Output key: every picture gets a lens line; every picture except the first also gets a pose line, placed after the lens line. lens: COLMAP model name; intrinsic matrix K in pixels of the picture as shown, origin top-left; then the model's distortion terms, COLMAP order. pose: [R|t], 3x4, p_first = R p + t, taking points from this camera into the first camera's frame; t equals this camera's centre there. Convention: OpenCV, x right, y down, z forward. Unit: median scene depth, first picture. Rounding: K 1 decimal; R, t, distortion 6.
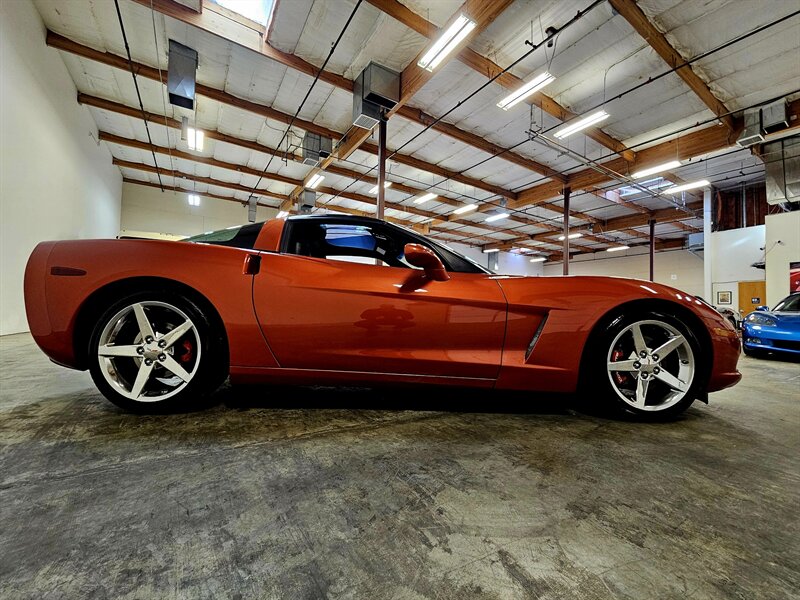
lens RADIAL K [[330.0, 0, 400.0], [0, 330.0, 300.0], [0, 0, 1]] dist [0.000291, -0.000171]
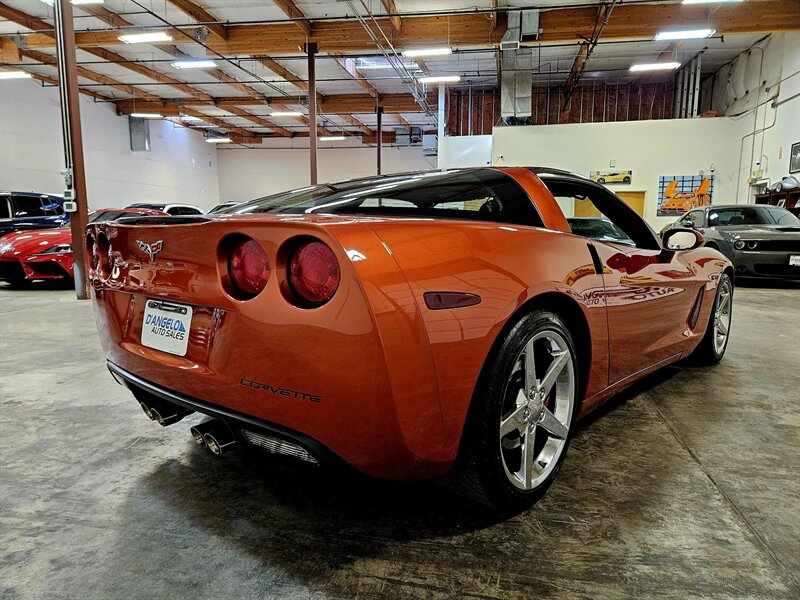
lens RADIAL K [[535.9, 0, 400.0], [0, 535.9, 300.0], [0, 0, 1]] dist [0.068262, -0.065194]
pose [[0.687952, -0.114017, 0.716744, -0.284596], [-0.020984, 0.984045, 0.176679, -0.038896], [-0.725453, -0.136587, 0.674583, 0.090804]]
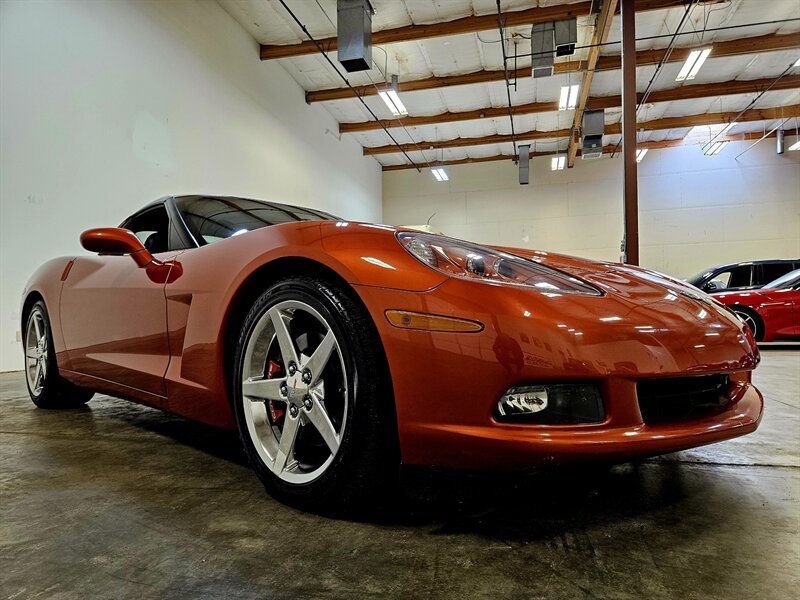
lens RADIAL K [[535.9, 0, 400.0], [0, 535.9, 300.0], [0, 0, 1]] dist [0.068262, -0.065194]
pose [[0.689760, -0.064522, -0.721158, 0.277876], [0.065278, 0.997507, -0.026812, 0.018563], [0.721090, -0.028582, 0.692252, 0.107380]]
